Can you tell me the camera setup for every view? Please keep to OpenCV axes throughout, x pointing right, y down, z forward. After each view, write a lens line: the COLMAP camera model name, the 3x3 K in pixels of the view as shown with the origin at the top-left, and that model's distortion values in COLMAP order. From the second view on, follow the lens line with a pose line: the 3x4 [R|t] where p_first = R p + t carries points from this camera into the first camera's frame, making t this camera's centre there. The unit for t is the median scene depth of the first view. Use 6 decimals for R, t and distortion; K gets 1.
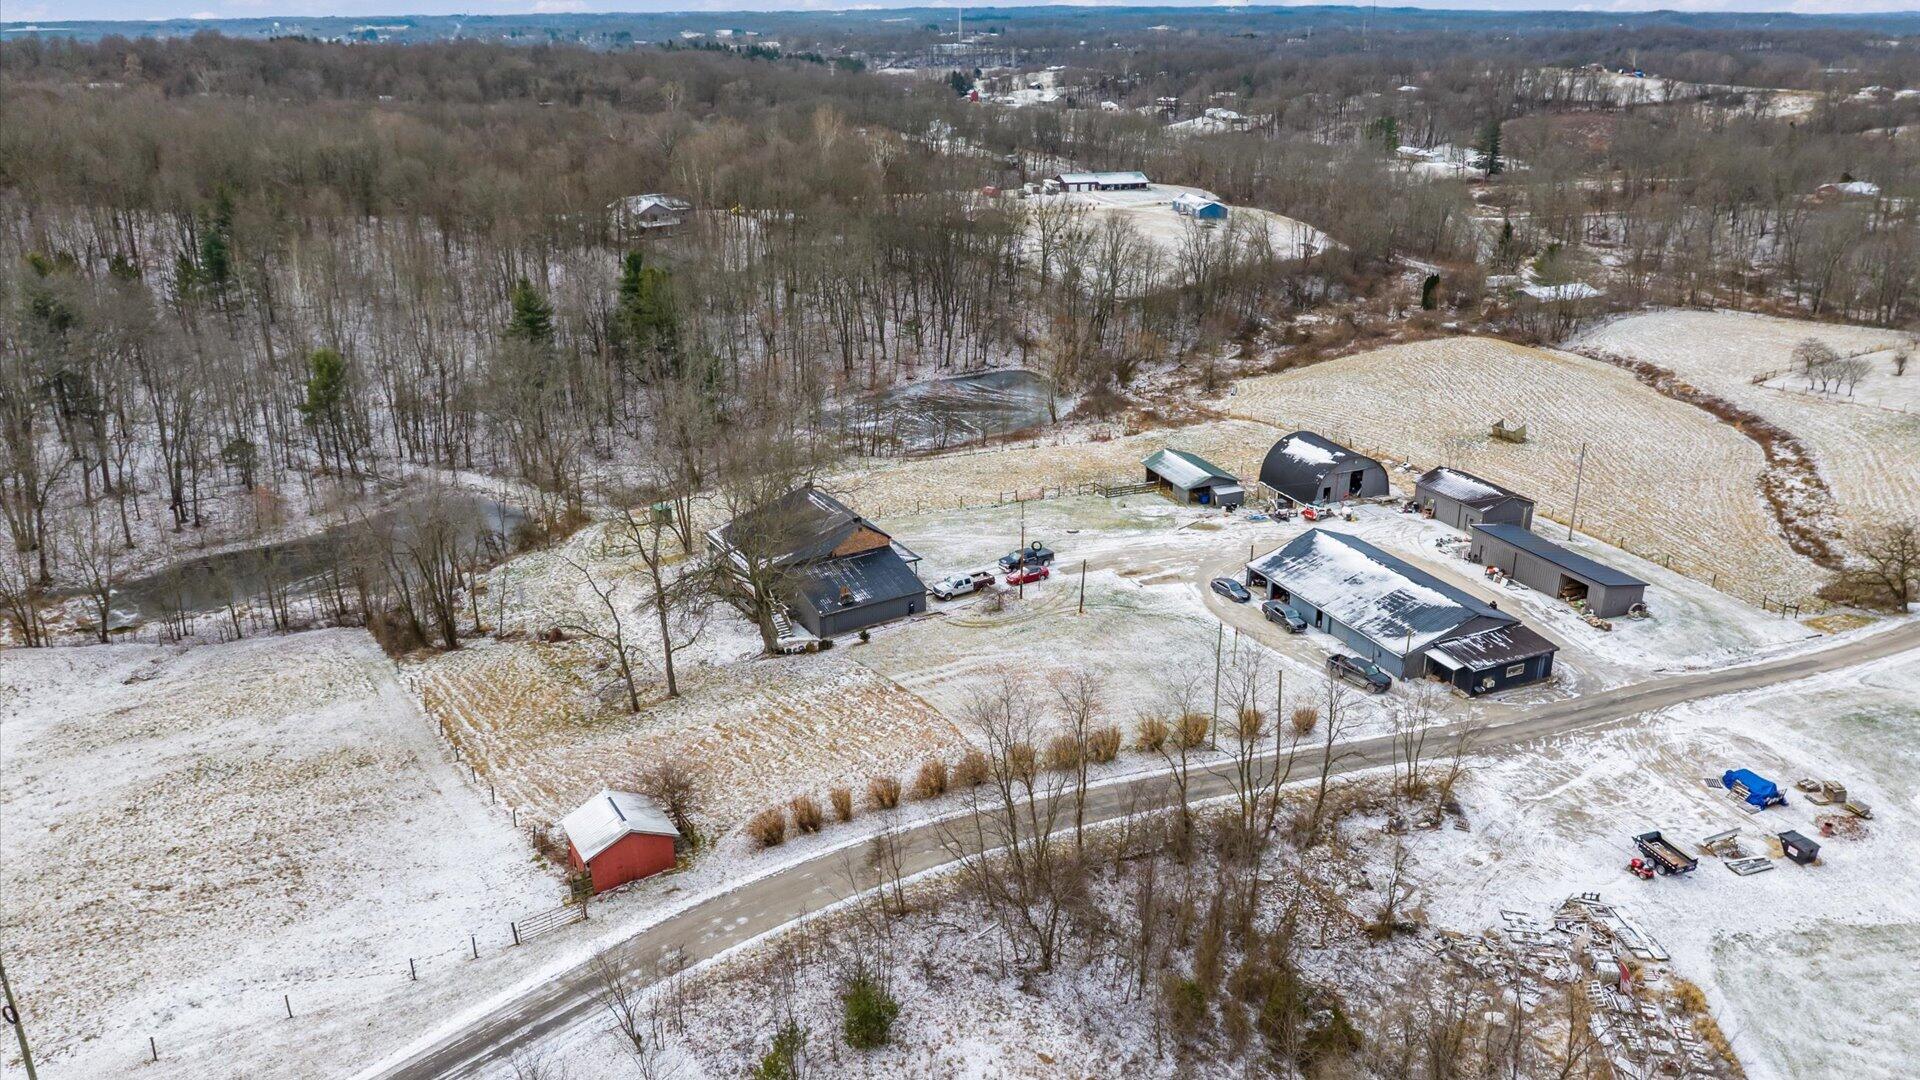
lens RADIAL K [[1366.1, 0, 972.1], [0, 1366.1, 531.1], [0, 0, 1]] dist [-0.039482, 0.003782]
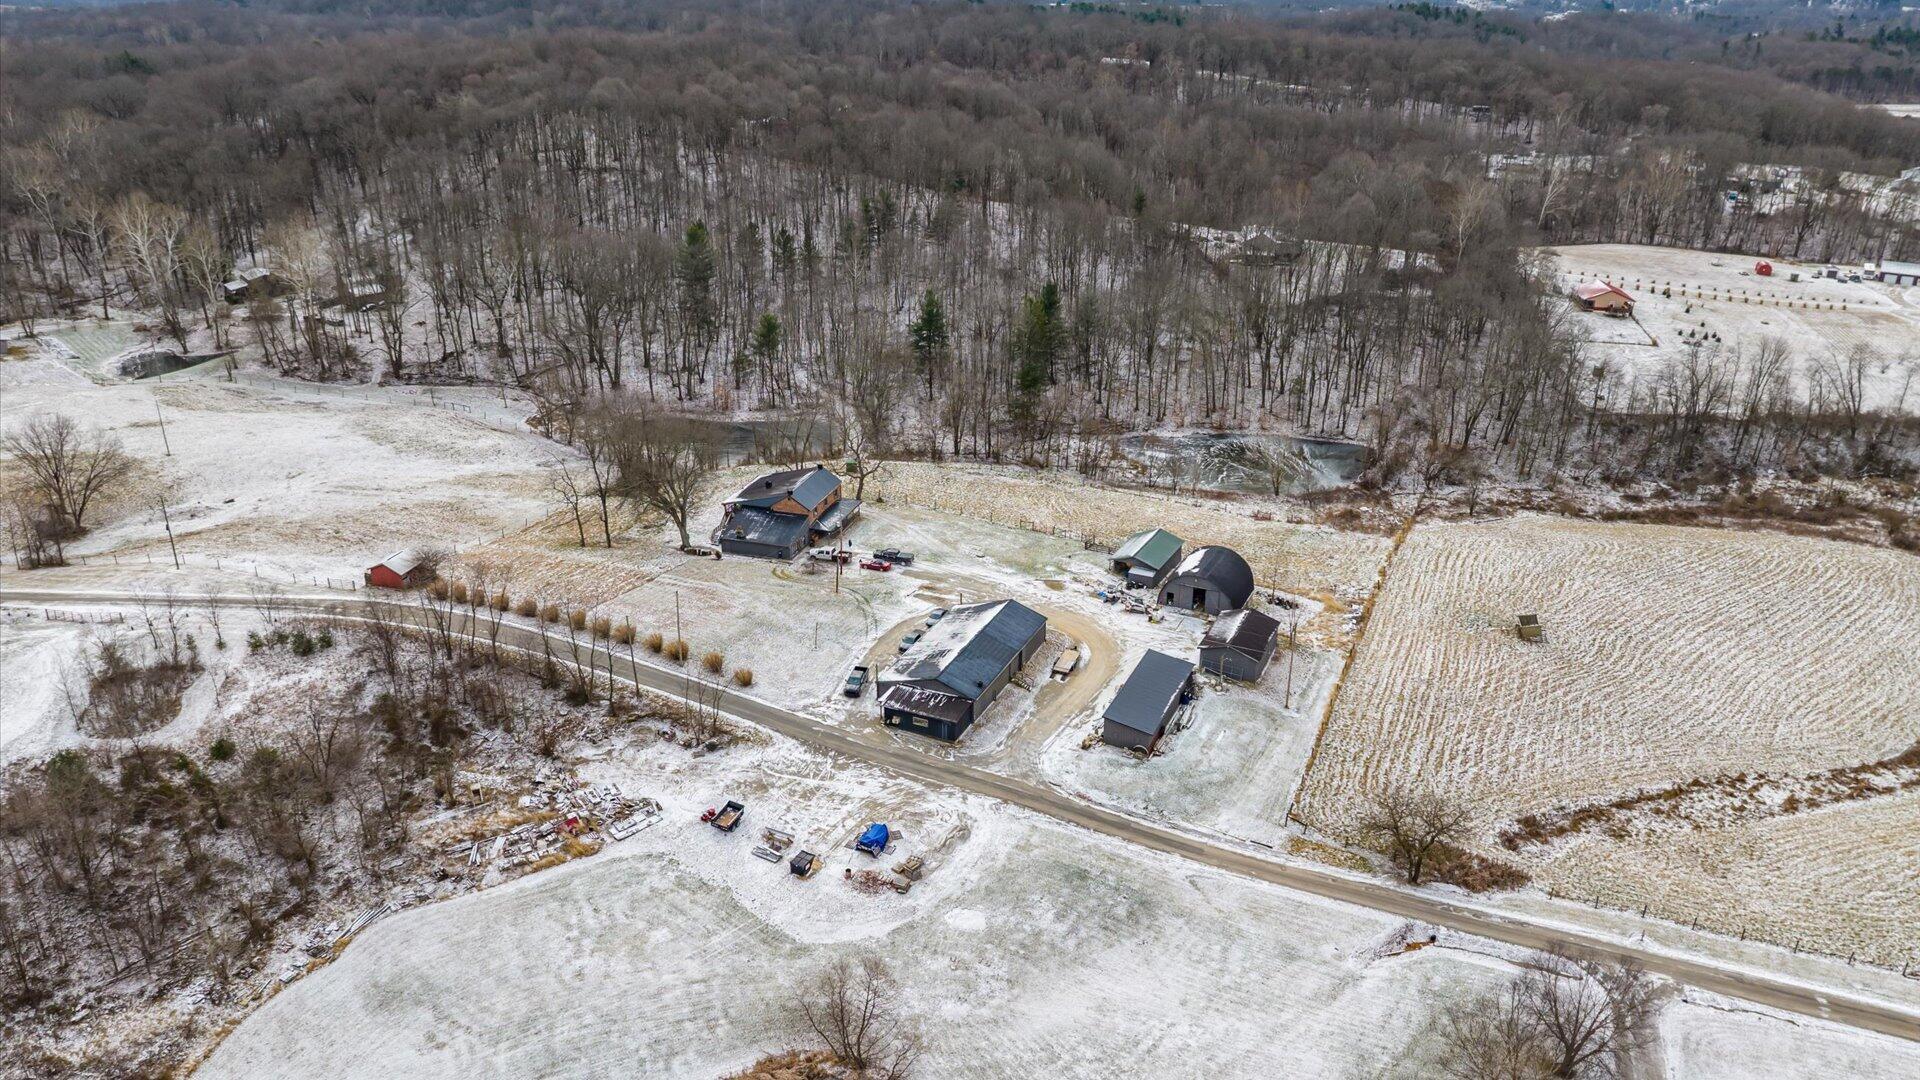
lens RADIAL K [[1373.1, 0, 960.0], [0, 1373.1, 540.0], [0, 0, 1]] dist [-0.008300, -0.070104]
pose [[0.652968, 0.302278, -0.694450, 1.134283], [-0.268803, 0.949705, 0.160639, -0.257767], [0.708081, 0.081778, 0.701380, 0.045027]]
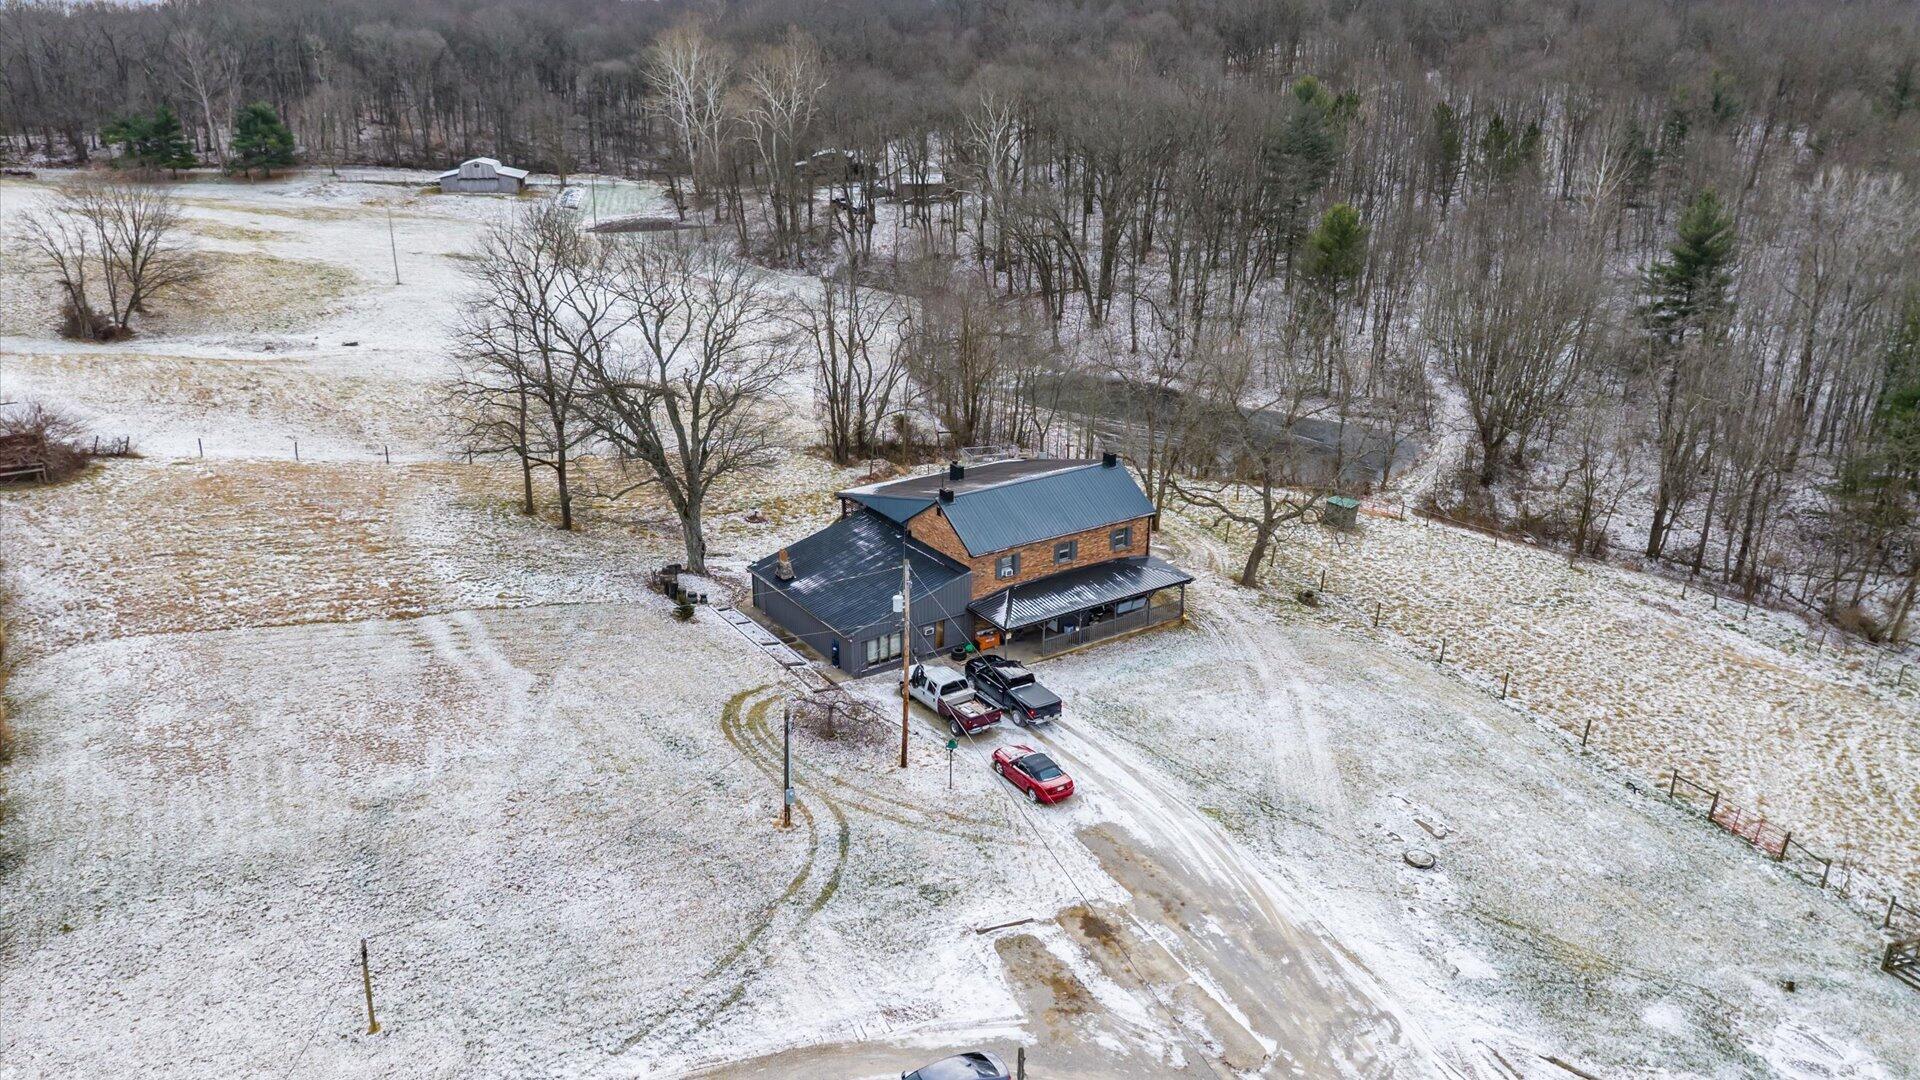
lens RADIAL K [[1366.1, 0, 972.1], [0, 1366.1, 531.1], [0, 0, 1]] dist [-0.039482, 0.003782]
pose [[0.053170, 0.347510, -0.936168, 0.430519], [-0.365743, 0.879126, 0.305563, -0.164716], [0.929196, 0.326150, 0.173842, 0.910952]]
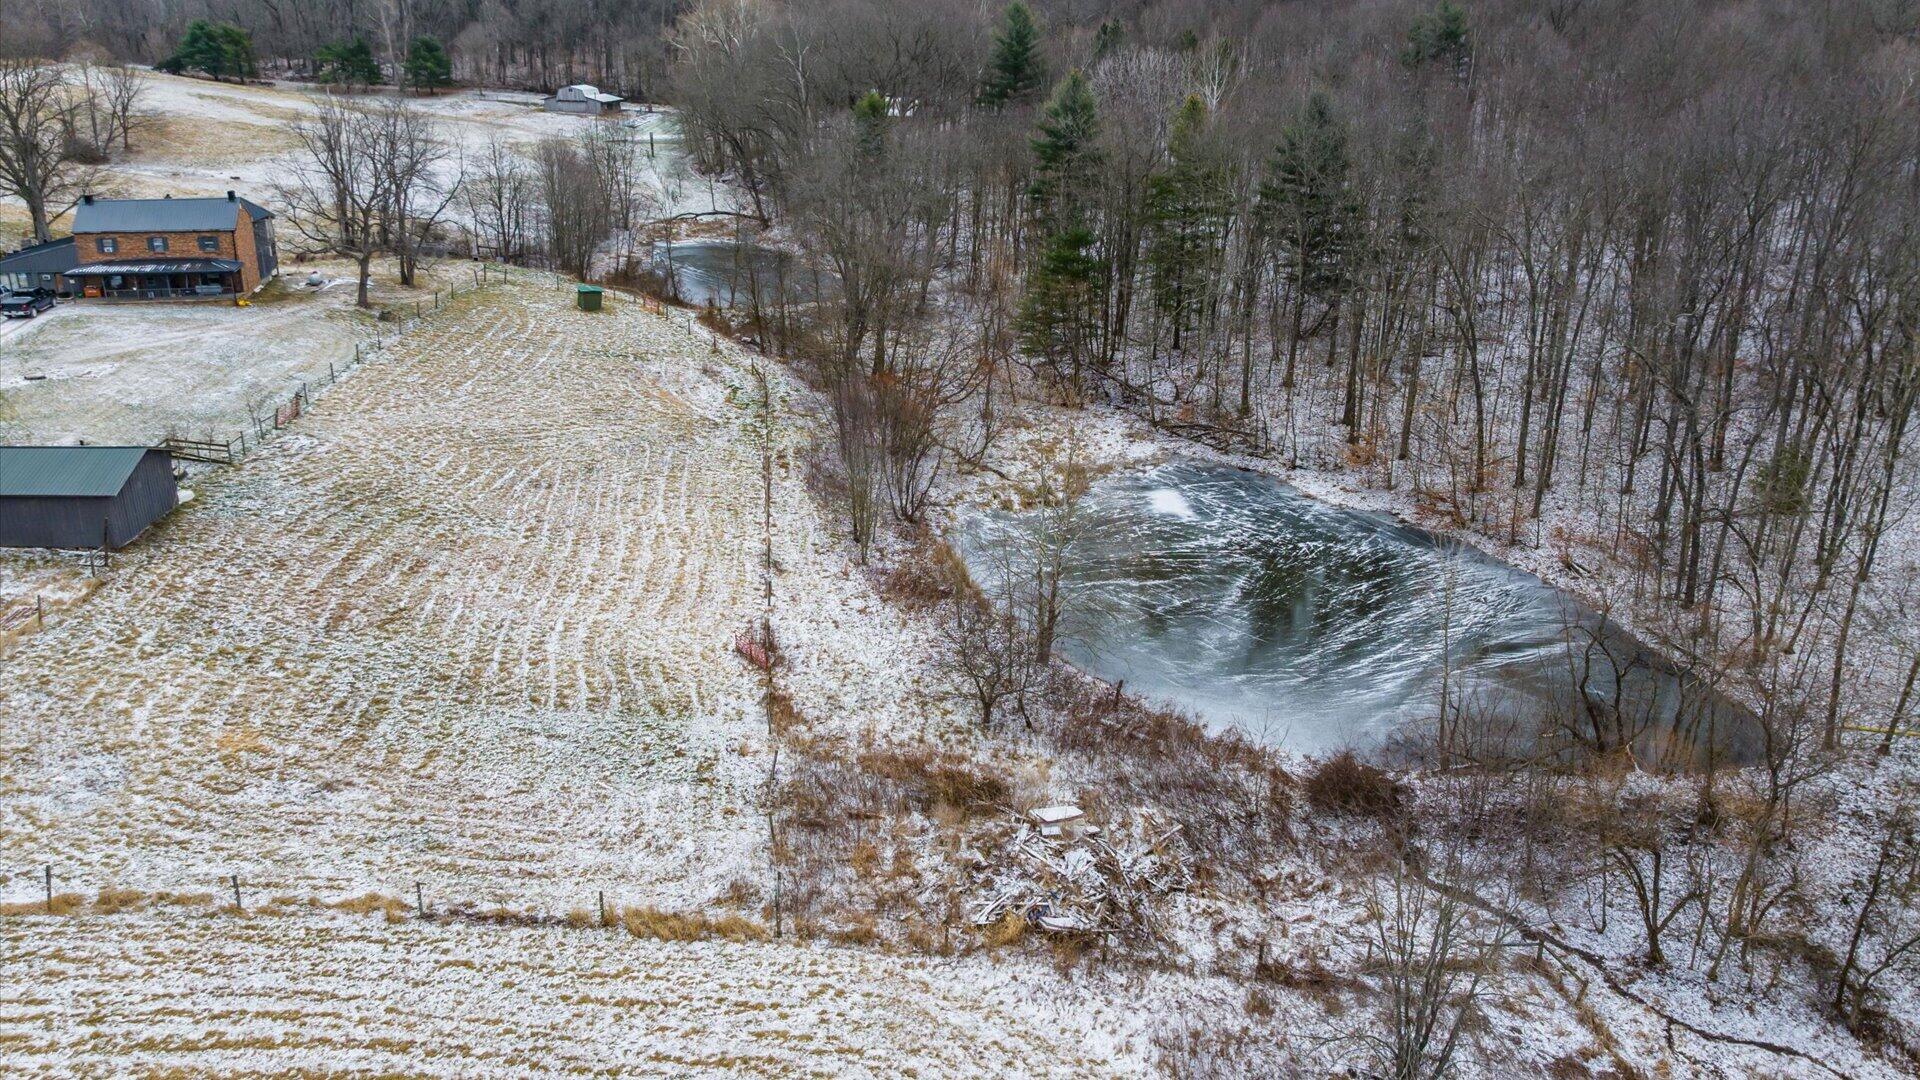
lens RADIAL K [[1373.1, 0, 960.0], [0, 1373.1, 540.0], [0, 0, 1]] dist [-0.008300, -0.070104]
pose [[-0.305205, 0.330793, -0.892987, 0.572301], [-0.361145, 0.827473, 0.429957, -0.389265], [0.881149, 0.453723, -0.133085, 1.676773]]
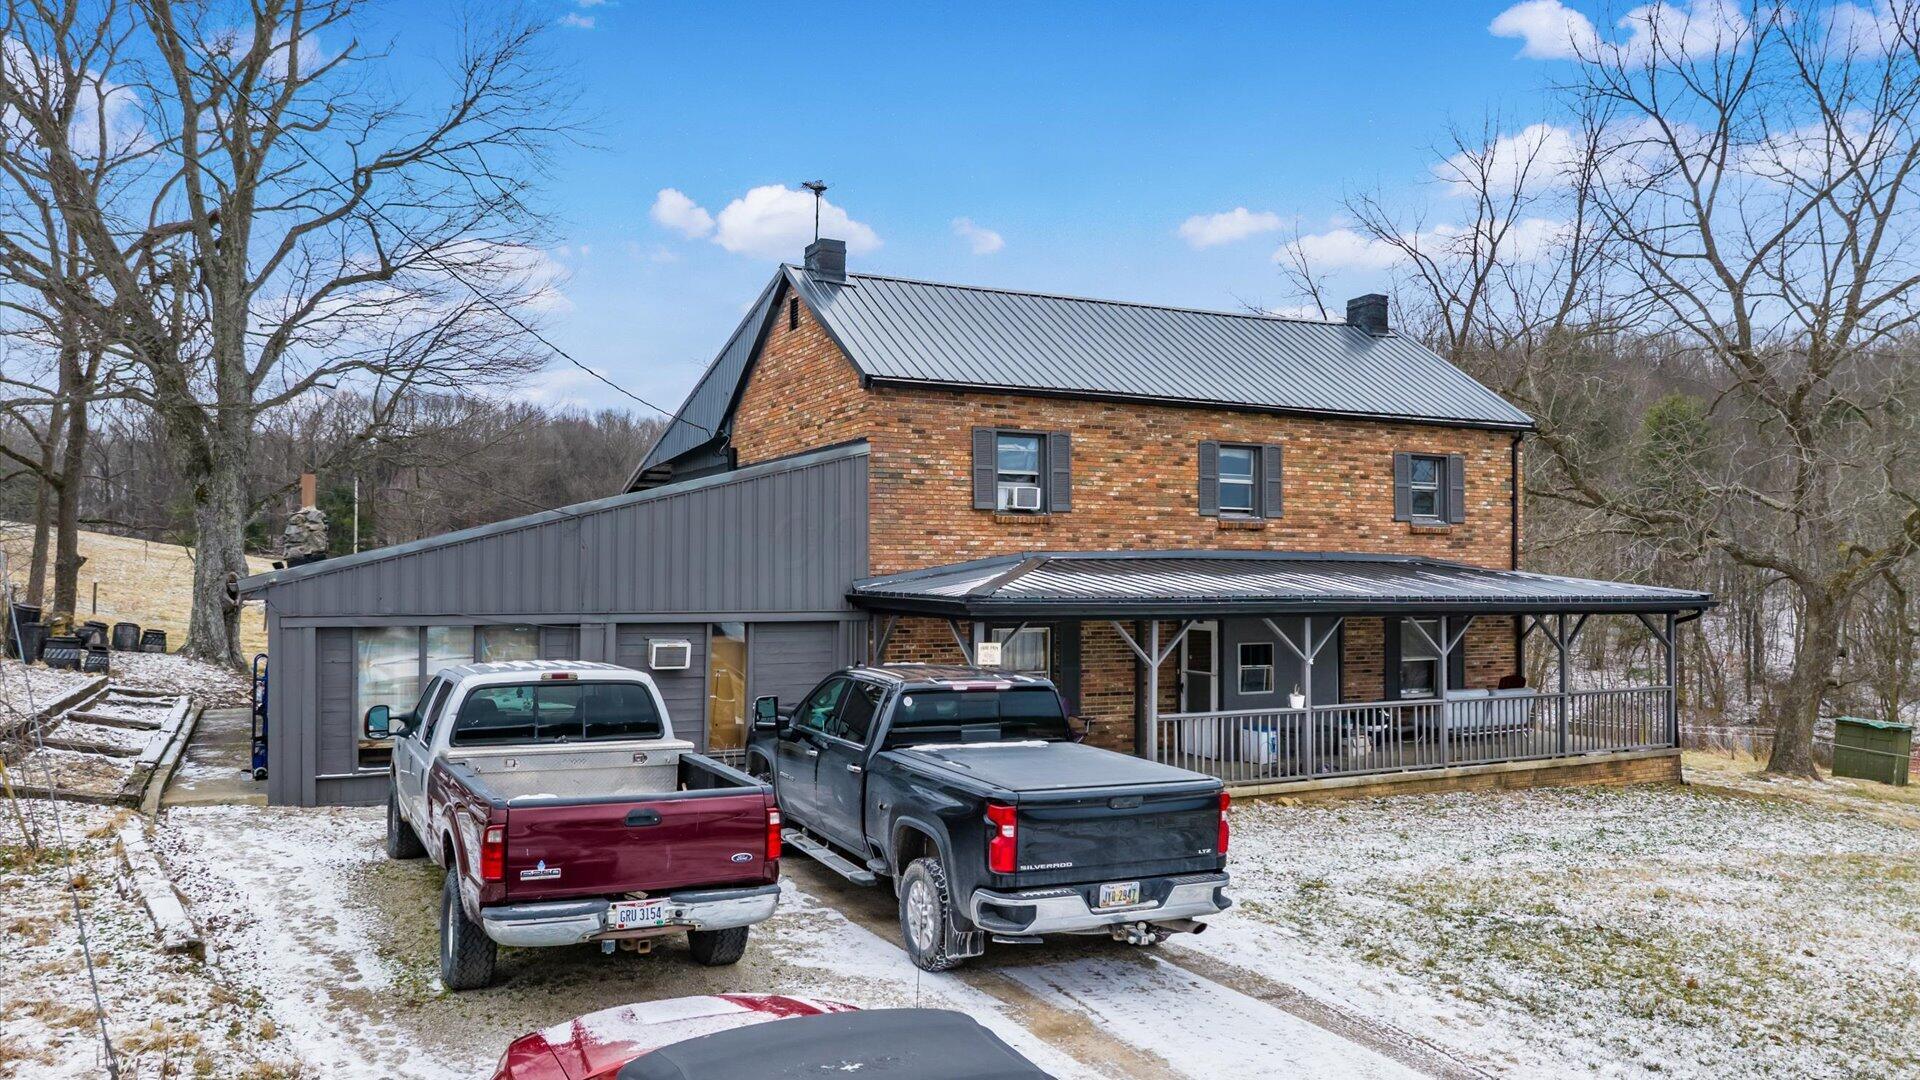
lens RADIAL K [[1366.1, 0, 972.1], [0, 1366.1, 531.1], [0, 0, 1]] dist [-0.039482, 0.003782]
pose [[-0.078076, -0.033865, -0.996372, 0.074813], [-0.360021, 0.932938, -0.003497, 0.015440], [0.929671, 0.358442, -0.085032, 1.032067]]
